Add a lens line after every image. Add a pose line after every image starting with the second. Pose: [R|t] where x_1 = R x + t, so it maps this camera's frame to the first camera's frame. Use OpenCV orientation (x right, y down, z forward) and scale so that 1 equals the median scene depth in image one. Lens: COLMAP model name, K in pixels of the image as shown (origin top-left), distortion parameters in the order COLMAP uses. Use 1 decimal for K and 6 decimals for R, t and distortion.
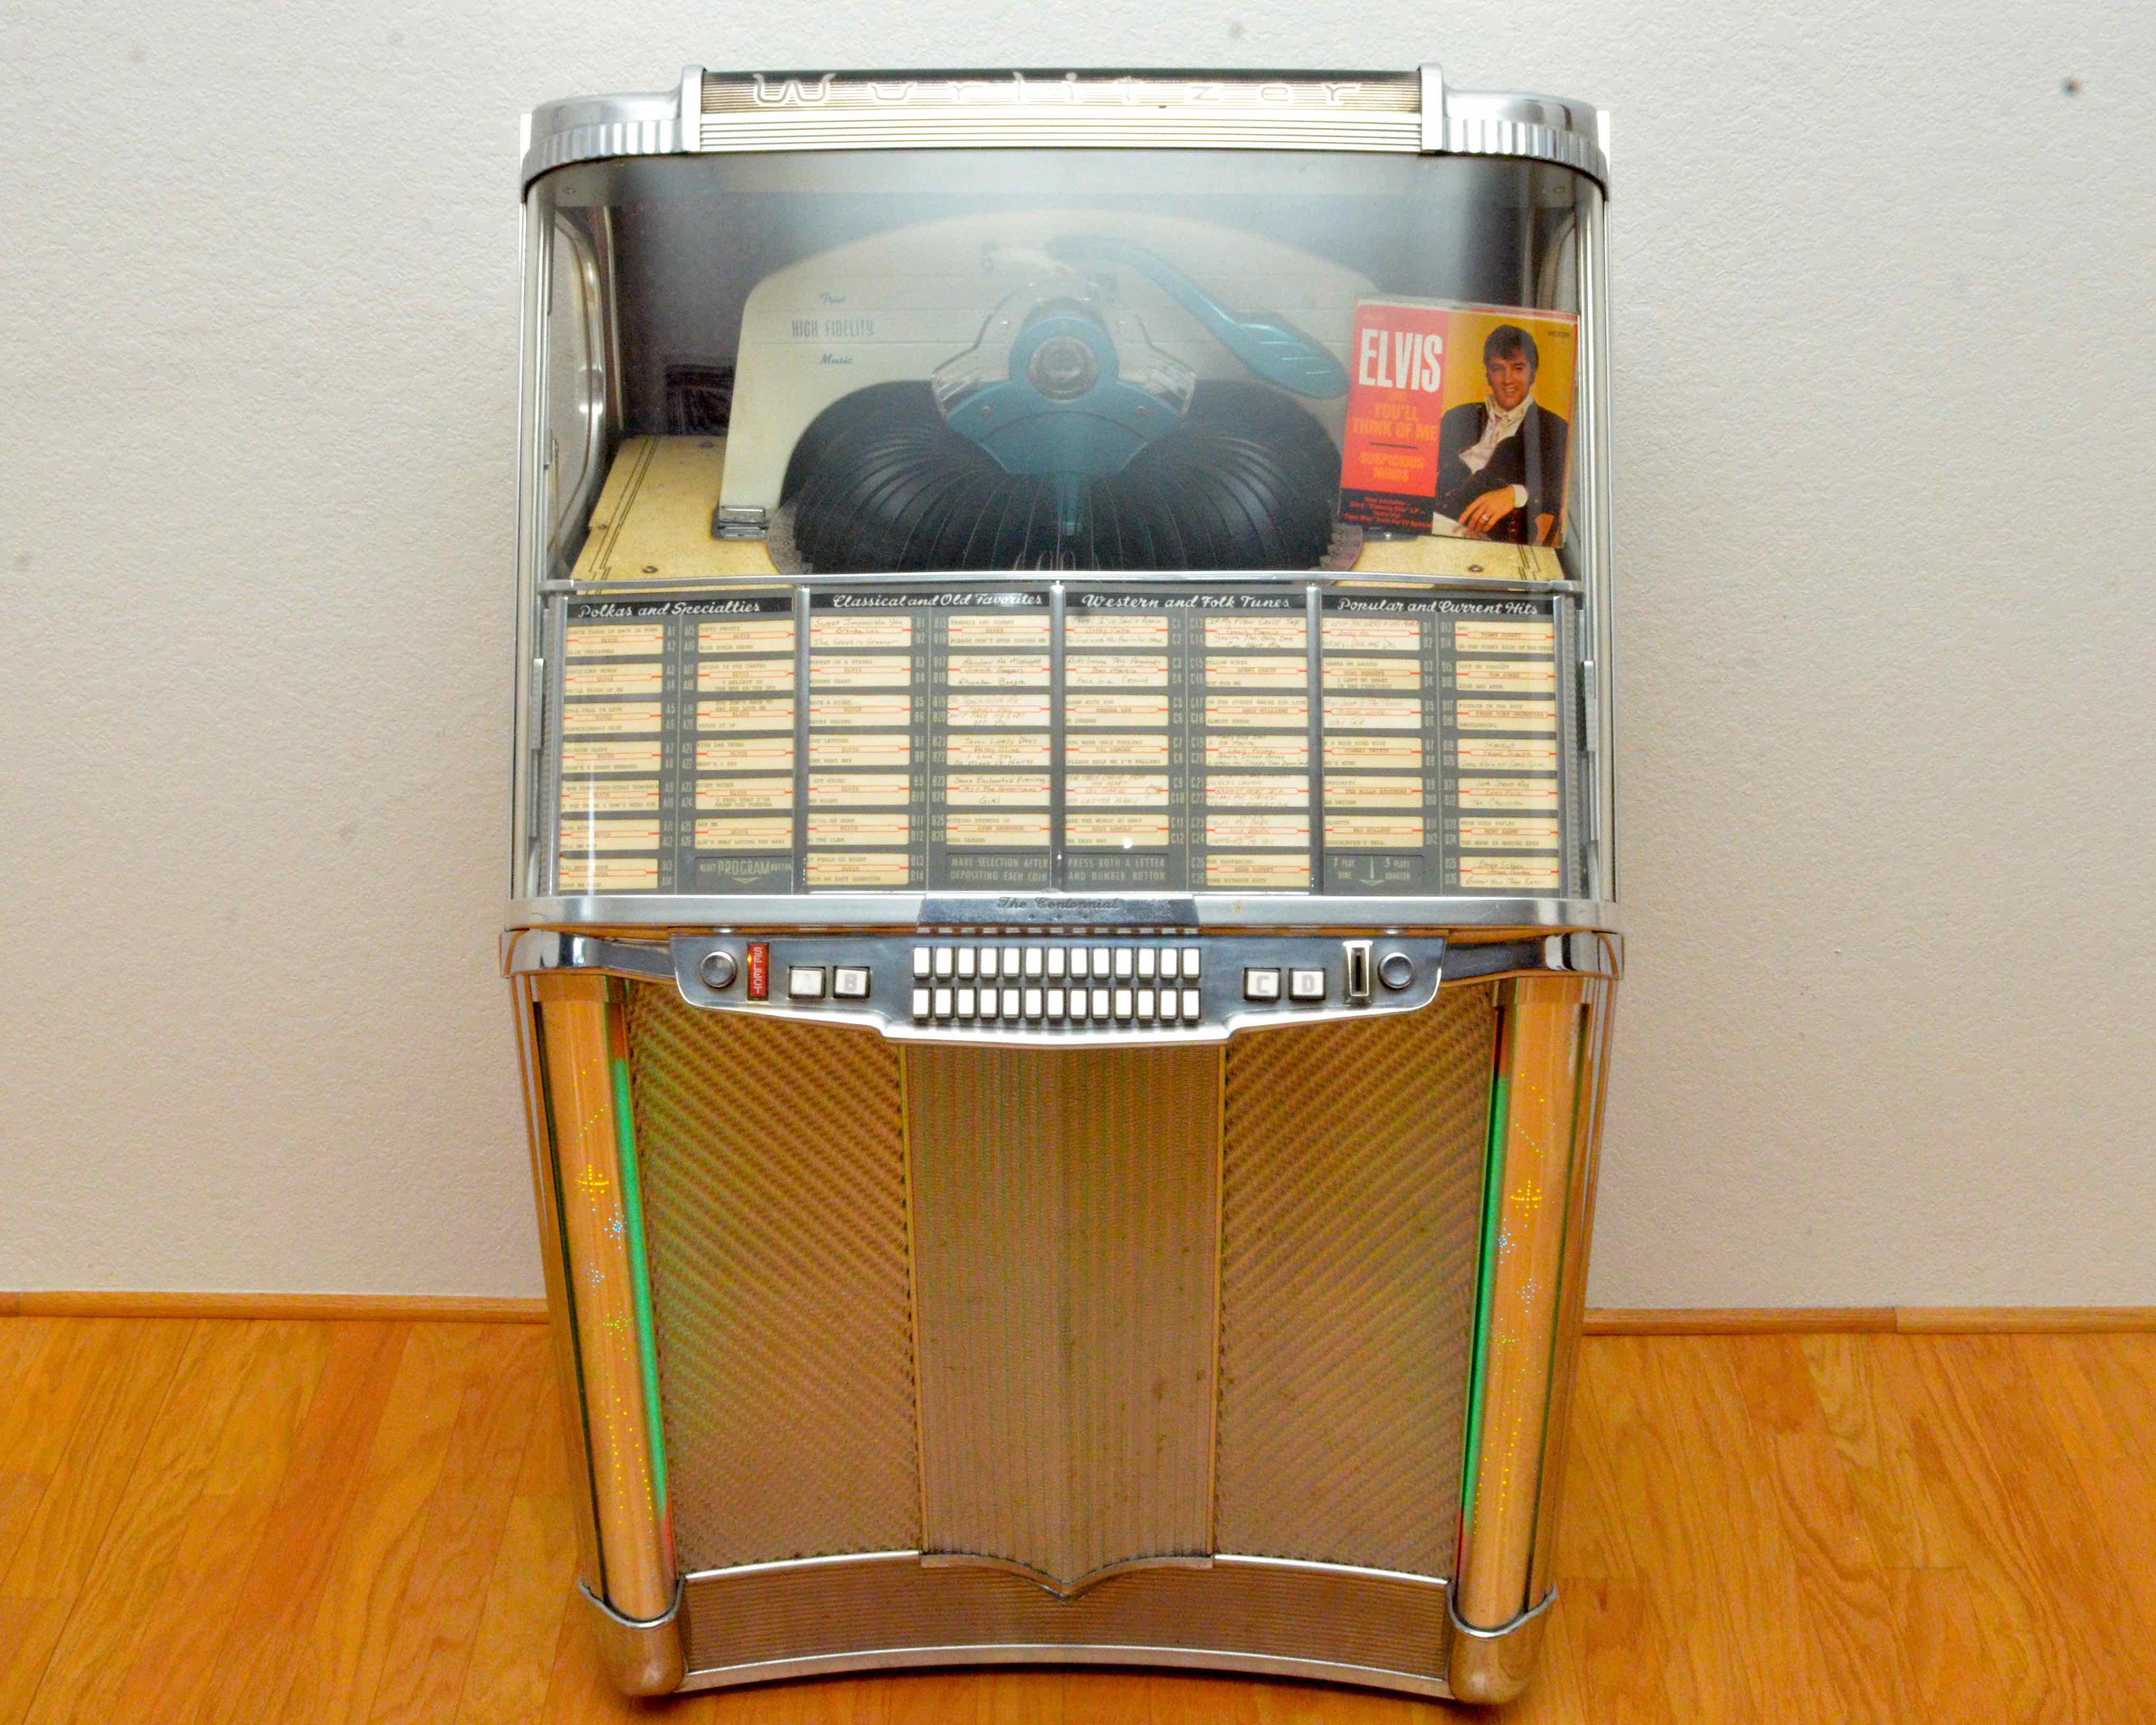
lens RADIAL K [[3172.4, 0, 1078.0], [0, 3172.4, 862.5], [0, 0, 1]] dist [-0.134661, 0.039597]
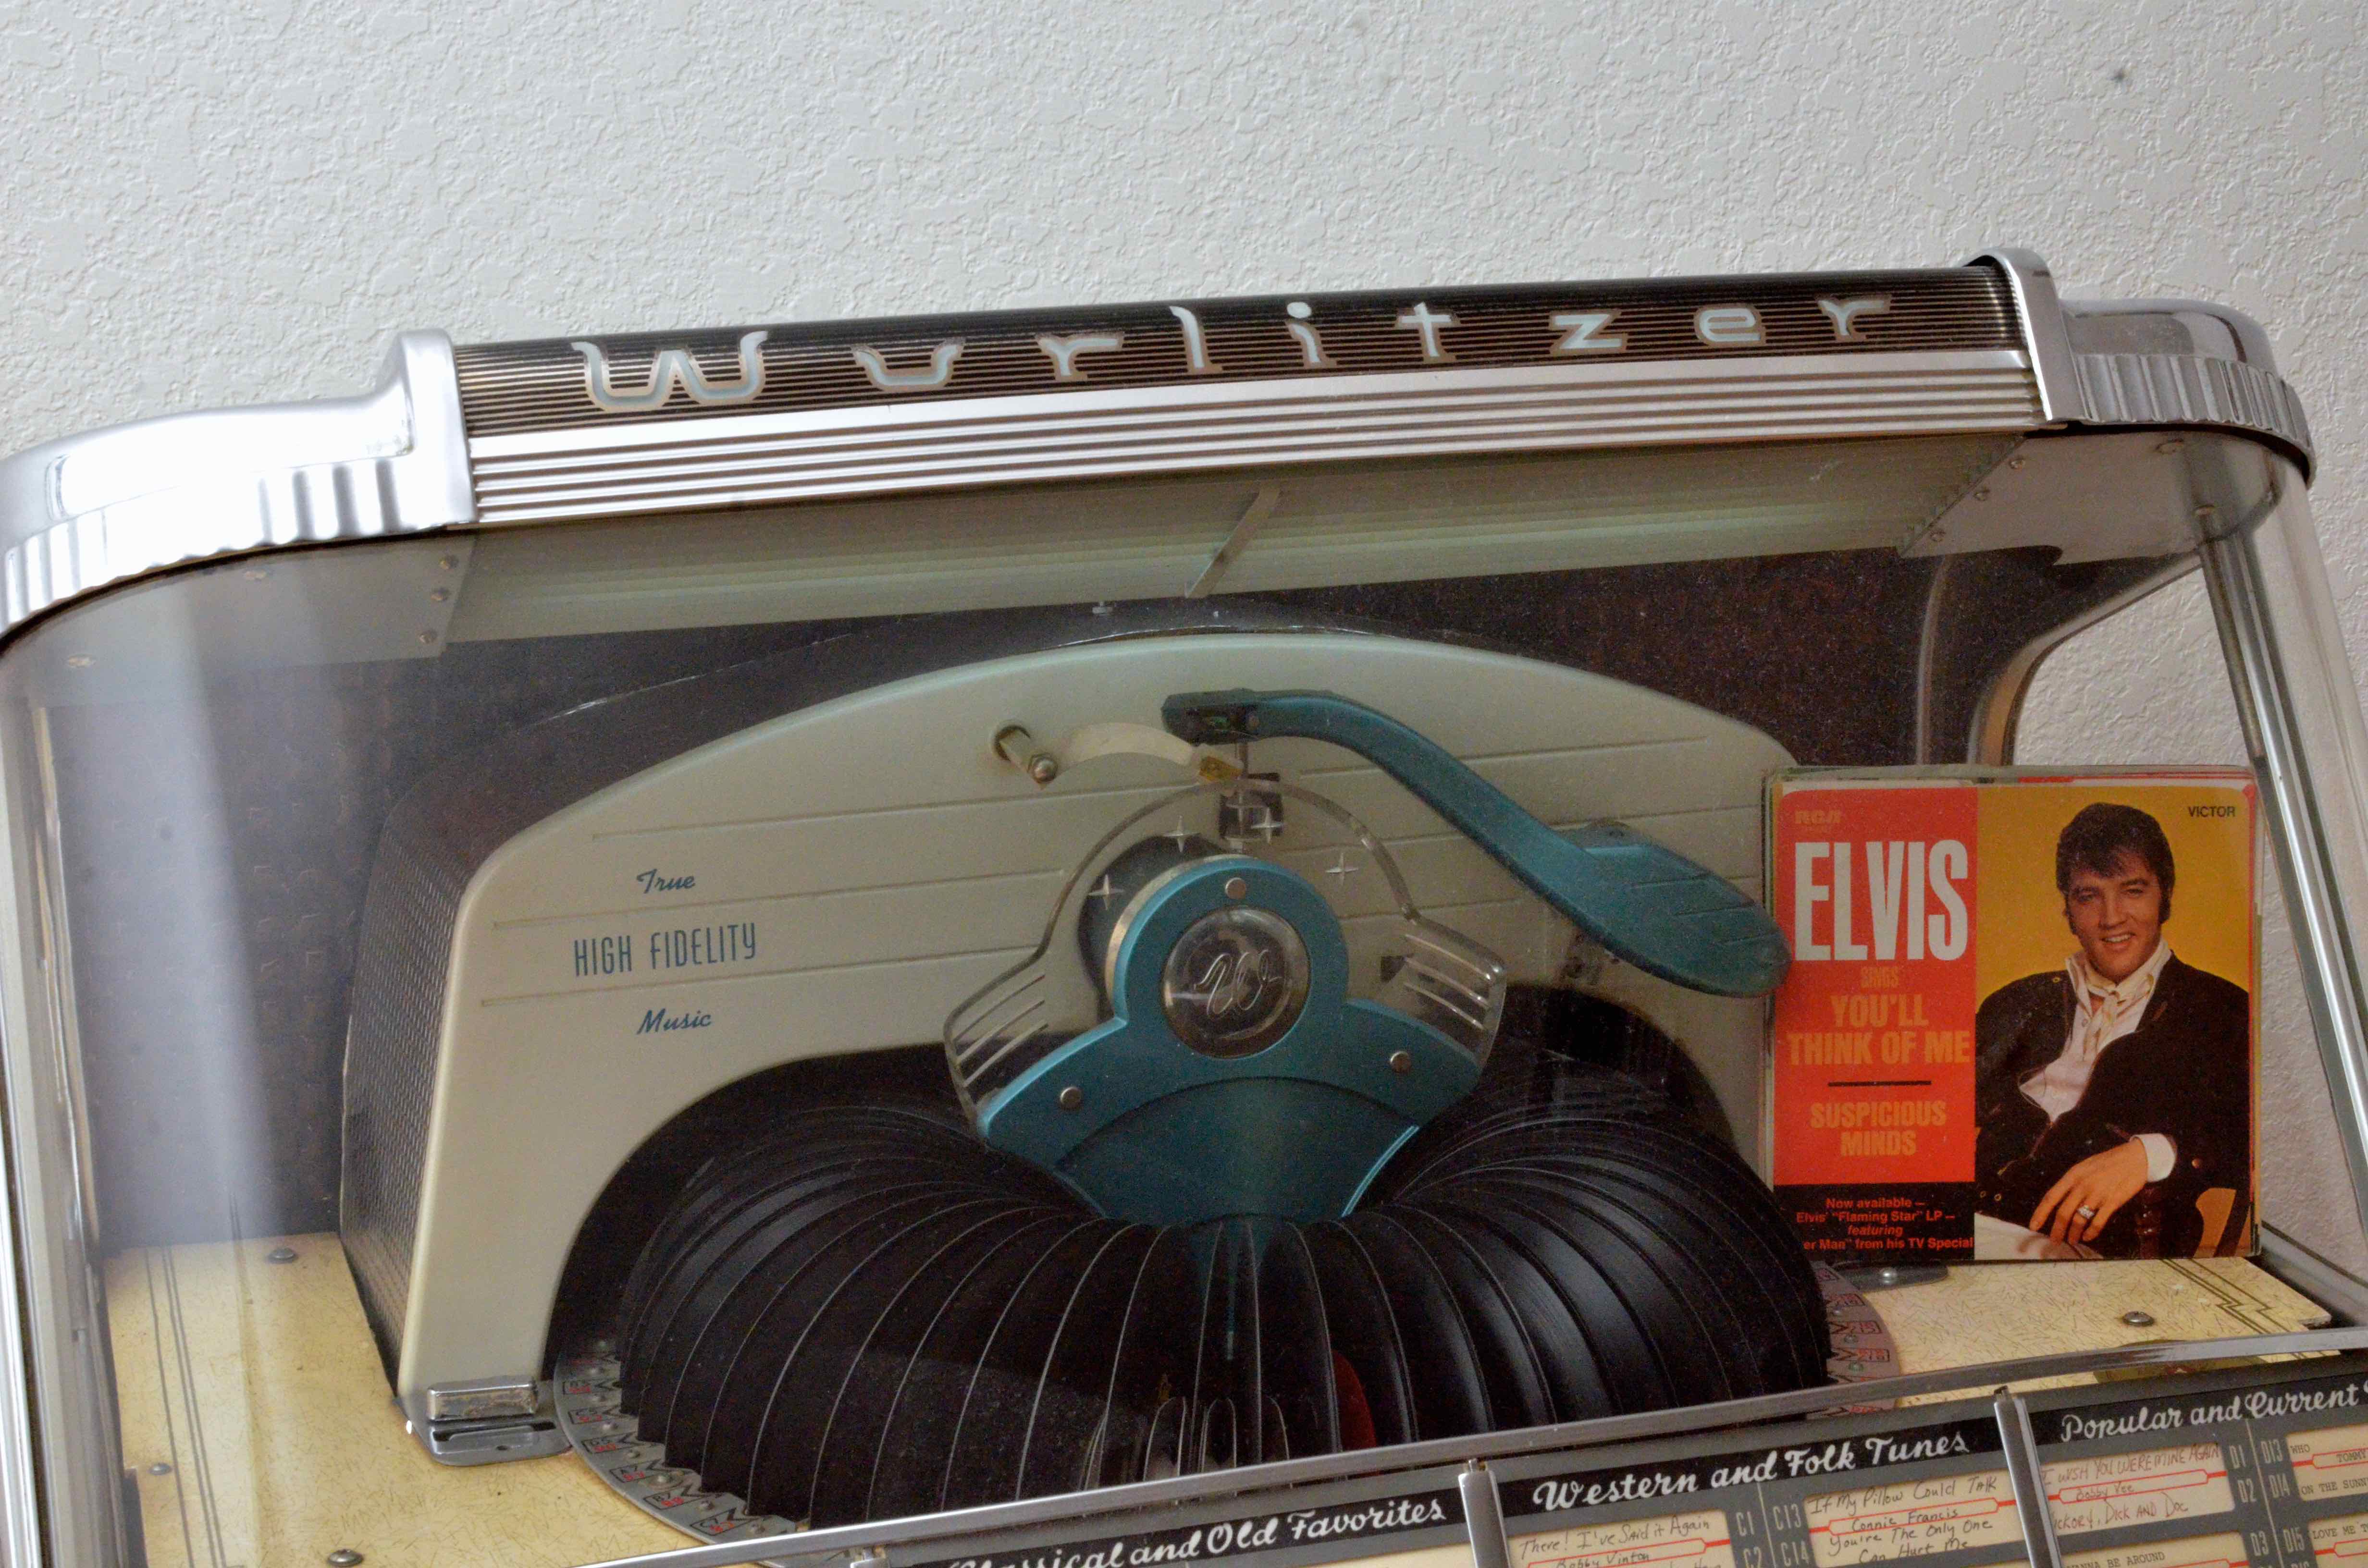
lens RADIAL K [[4394.1, 0, 1184.0], [0, 4394.1, 784.0], [0, 0, 1]] dist [-0.007595, 0.028323]
pose [[0.949319, -0.080831, 0.303742, -0.196456], [0.147346, 0.968050, -0.202901, -0.058443], [-0.277637, 0.237373, 0.930898, 0.416197]]
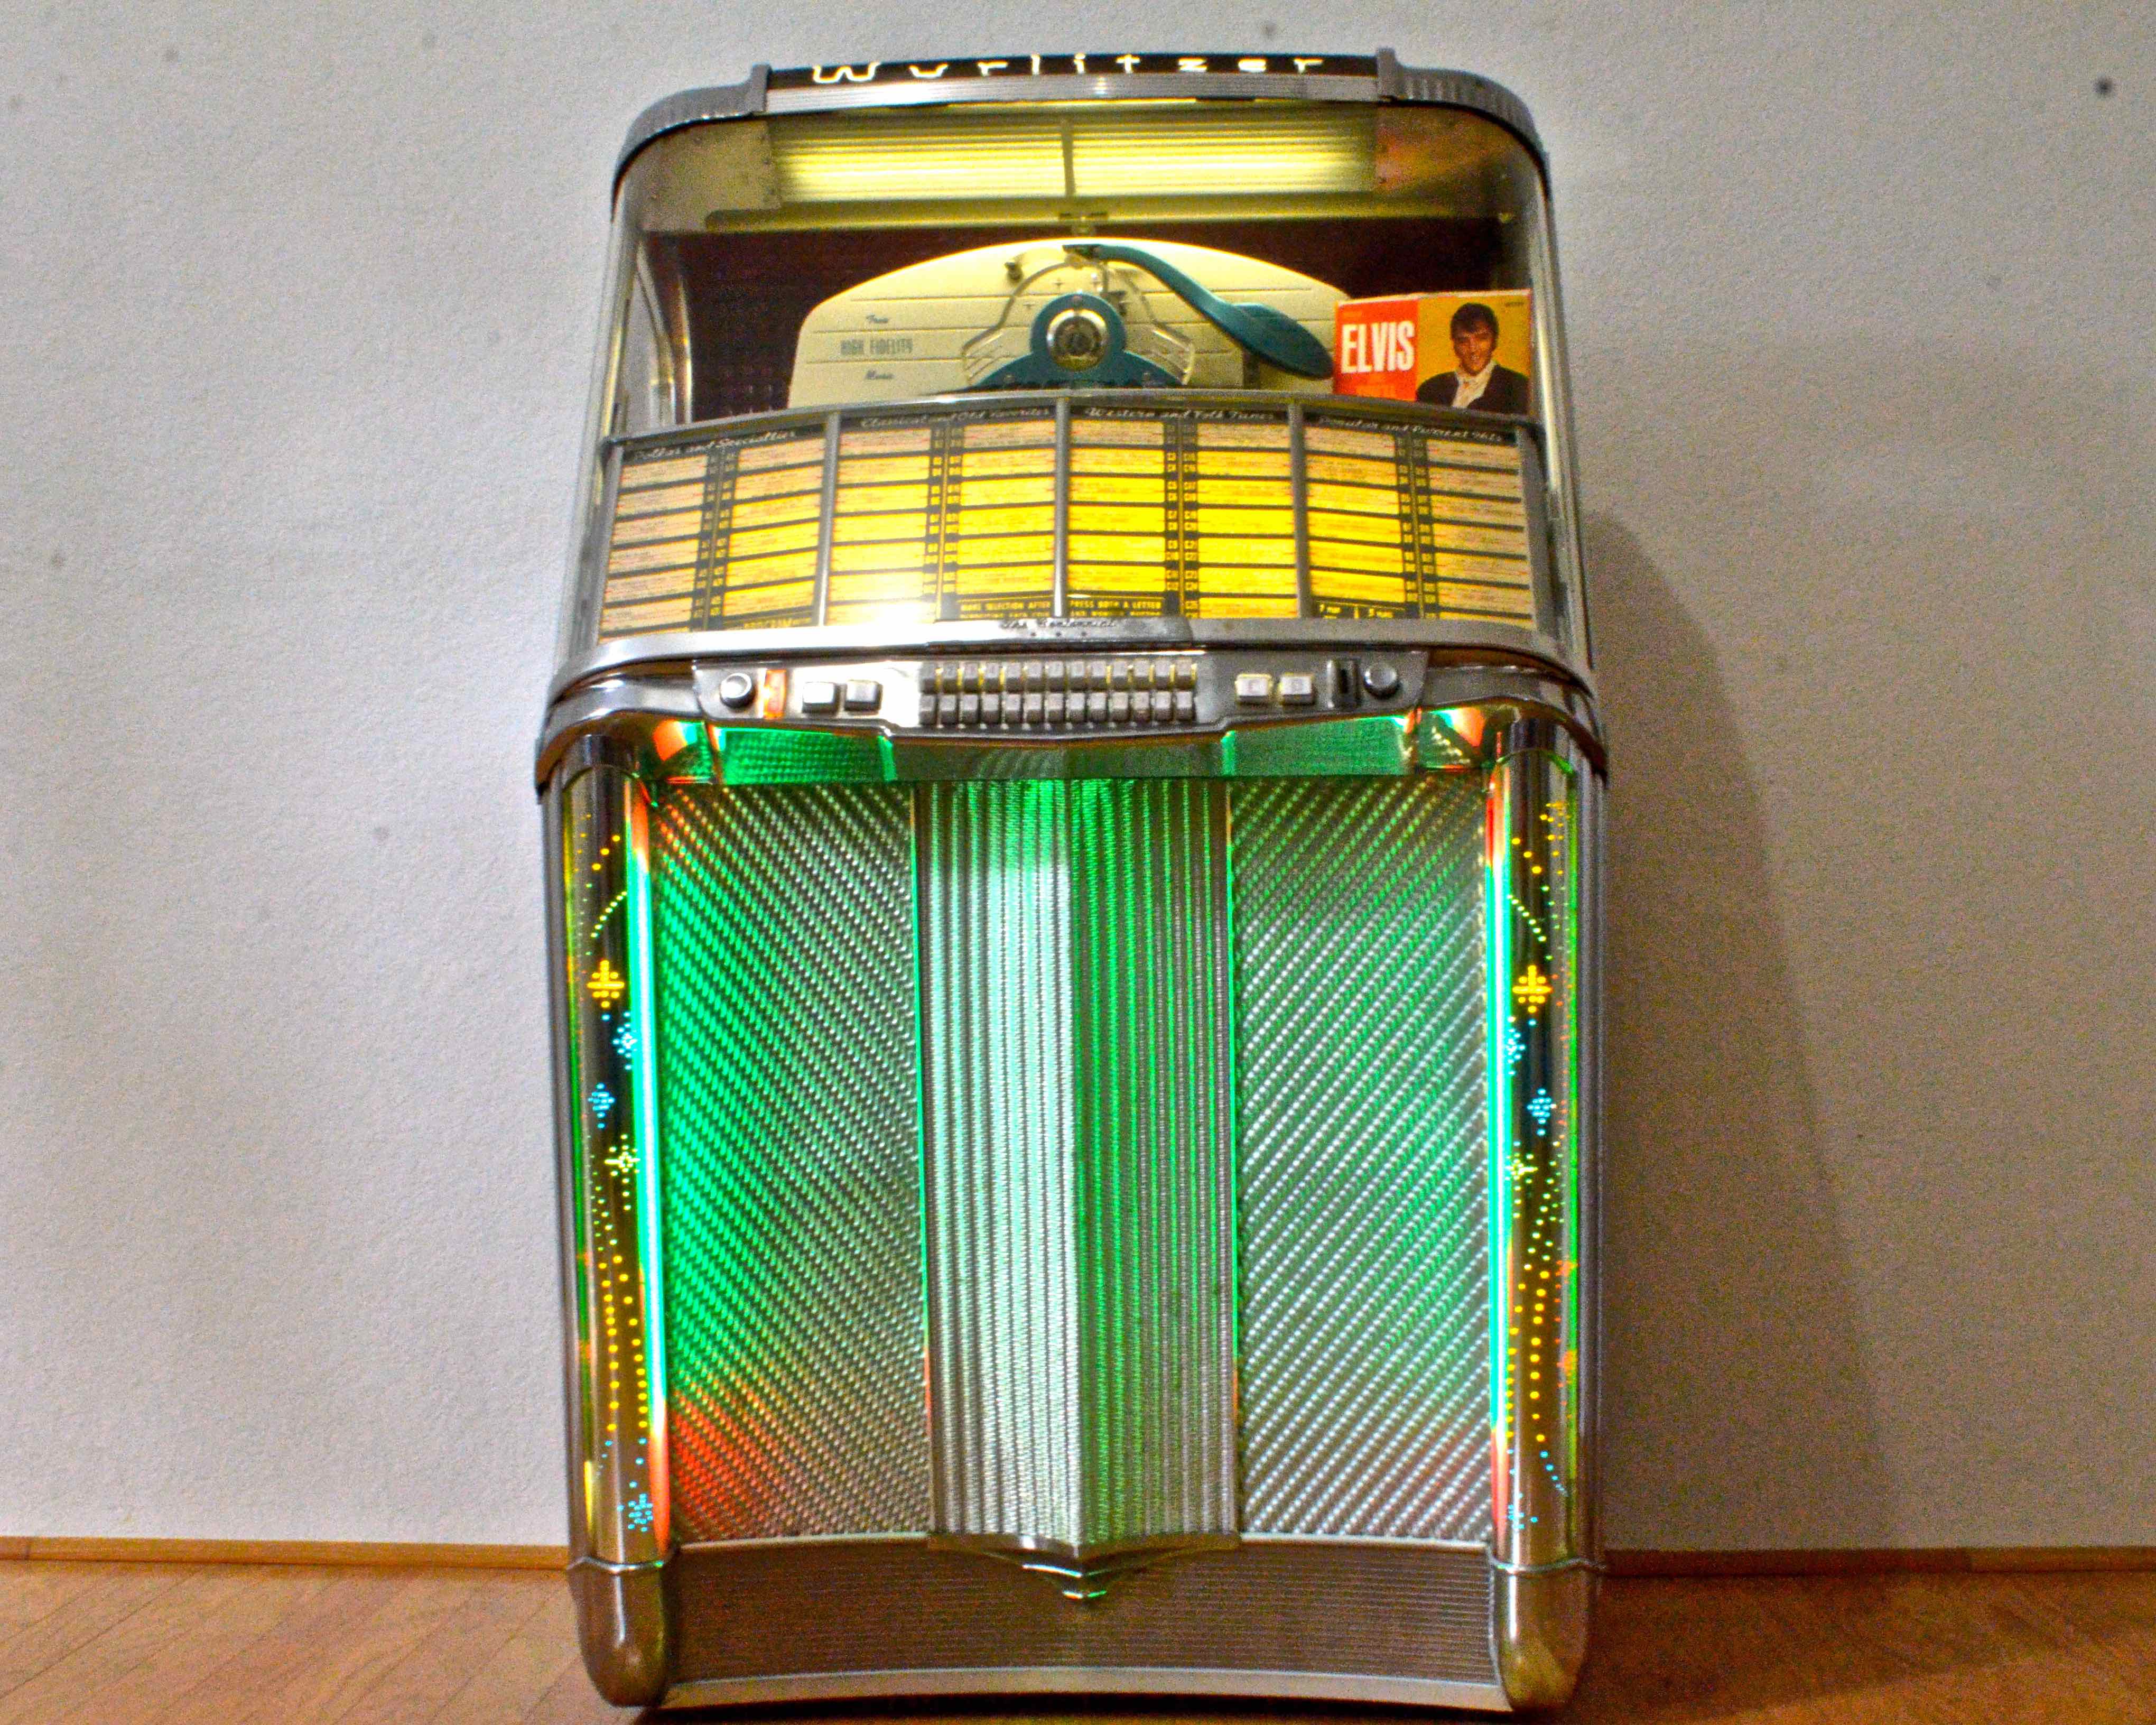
lens RADIAL K [[3091.4, 0, 1123.4], [0, 3091.4, 865.2], [0, 0, 1]] dist [-0.233145, 0.406294]
pose [[0.999765, -0.009041, -0.019704, 0.031610], [-0.000849, 0.891873, -0.452284, 0.504462], [0.021662, 0.452195, 0.891656, 0.106656]]
